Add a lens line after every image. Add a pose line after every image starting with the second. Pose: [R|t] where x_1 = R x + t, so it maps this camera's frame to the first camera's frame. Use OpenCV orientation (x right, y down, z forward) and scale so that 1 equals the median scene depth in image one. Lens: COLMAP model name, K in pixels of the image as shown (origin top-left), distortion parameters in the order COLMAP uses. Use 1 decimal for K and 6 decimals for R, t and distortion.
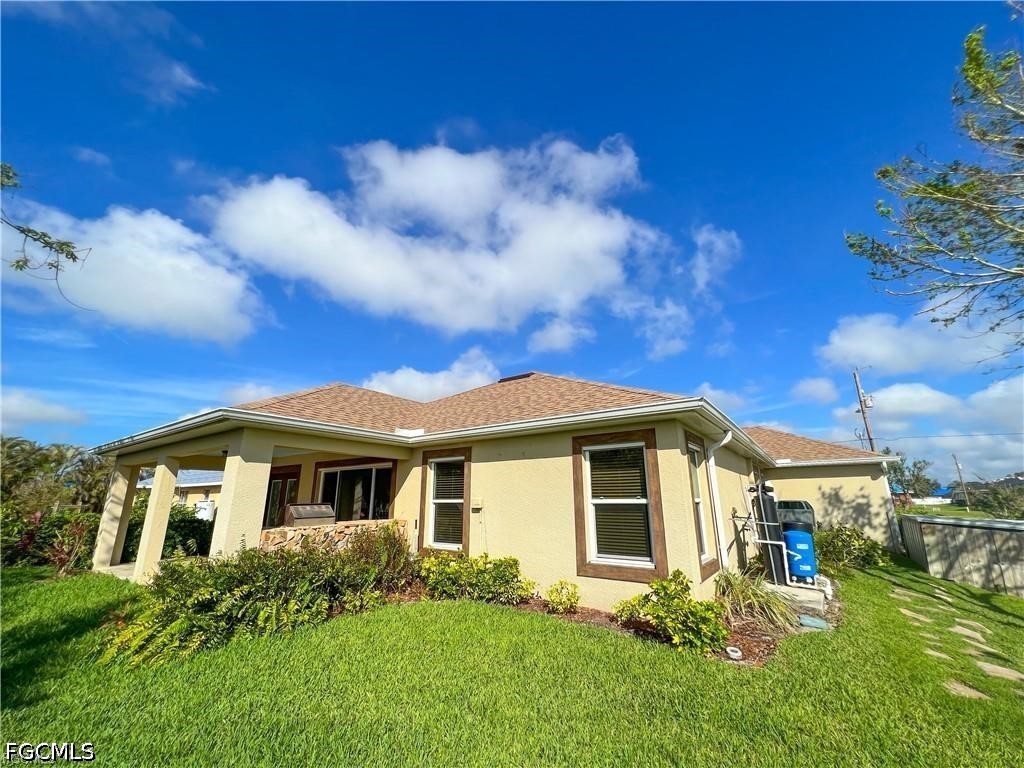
lens RADIAL K [[409.5, 0, 511.9], [0, 409.5, 380.3], [0, 0, 1]] dist [-0.001748, 0.000250]
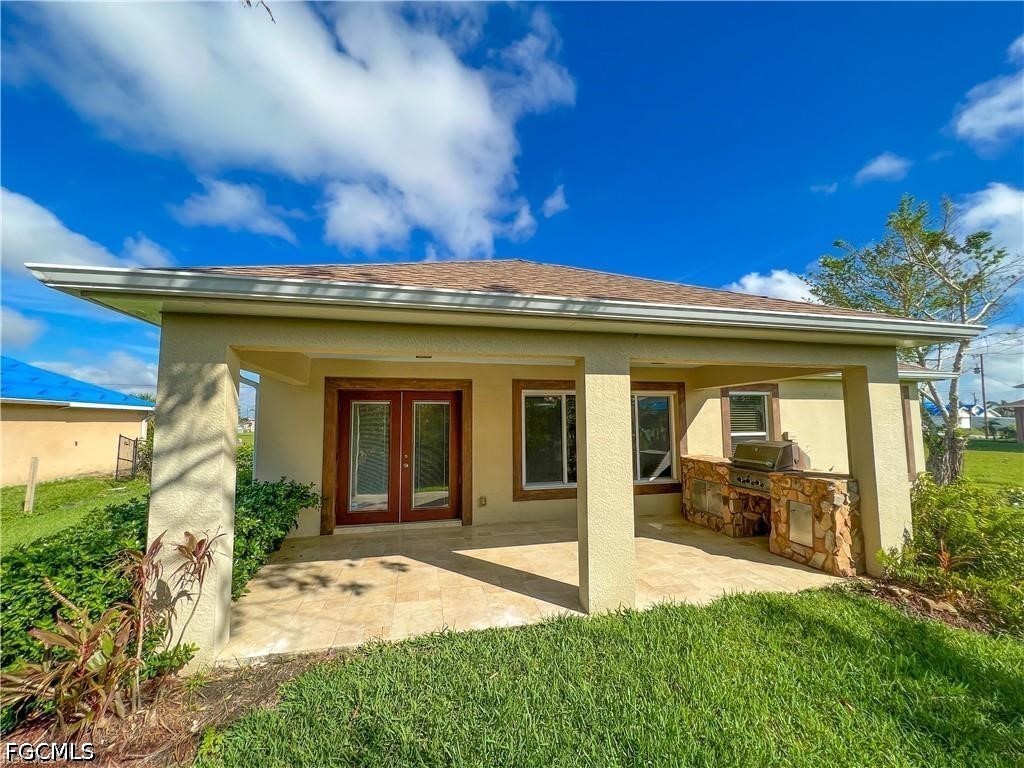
lens RADIAL K [[407.2, 0, 510.1], [0, 407.2, 389.3], [0, 0, 1]] dist [-0.001952, -0.000027]
pose [[0.654028, 0.066901, 0.753506, -1.215182], [-0.202645, 0.975171, 0.089310, 0.201266], [-0.728822, -0.211105, 0.651347, 0.738628]]
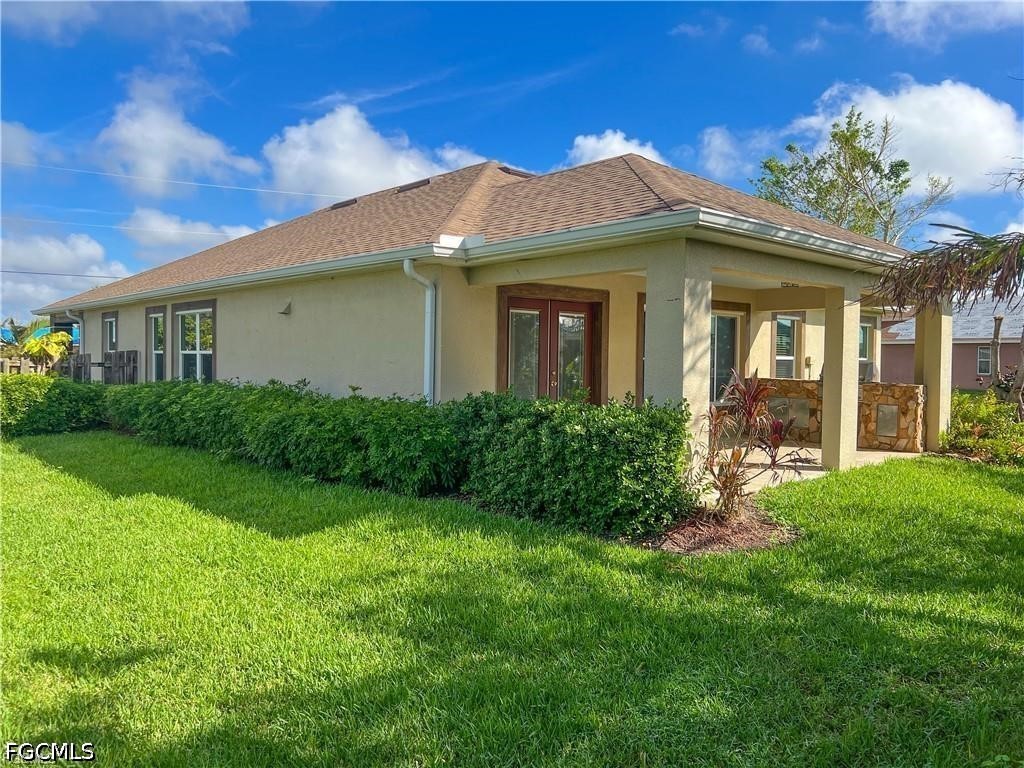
lens RADIAL K [[761.0, 0, 465.1], [0, 761.0, 381.9], [0, 0, 1]] dist [-0.026862, -0.002341]
pose [[0.245111, -0.017842, 0.969331, -2.027465], [-0.271510, 0.958559, 0.086299, 0.375484], [-0.930700, -0.284336, 0.230109, 1.192963]]
